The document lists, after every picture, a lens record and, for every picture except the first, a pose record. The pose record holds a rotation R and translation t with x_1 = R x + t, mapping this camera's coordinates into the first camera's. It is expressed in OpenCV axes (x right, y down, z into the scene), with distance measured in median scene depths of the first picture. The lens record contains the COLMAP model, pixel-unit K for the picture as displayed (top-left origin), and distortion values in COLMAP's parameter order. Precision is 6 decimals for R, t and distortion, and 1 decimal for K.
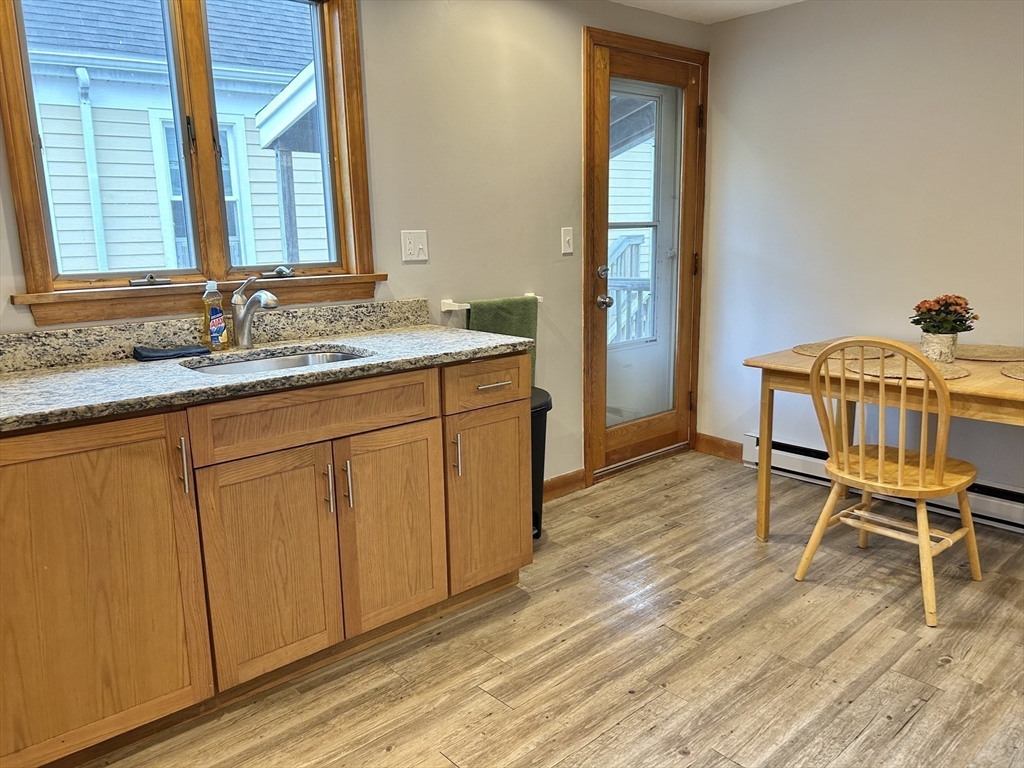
lens RADIAL K [[774.4, 0, 509.0], [0, 774.4, 386.5], [0, 0, 1]] dist [0.002043, 0.006322]
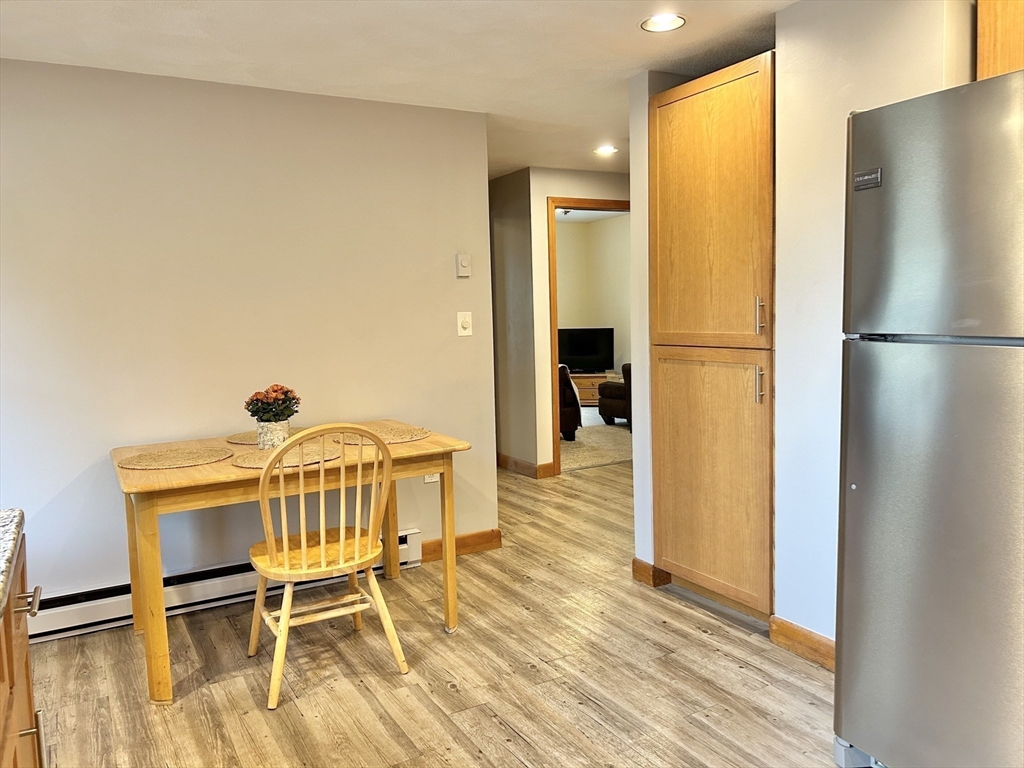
lens RADIAL K [[774.4, 0, 508.8], [0, 774.4, 381.0], [0, 0, 1]] dist [0.002043, 0.006322]
pose [[0.206949, -0.073776, 0.975566, -0.444310], [0.222635, 0.974543, 0.026471, -0.086981], [-0.952683, 0.211717, 0.218106, 0.503206]]
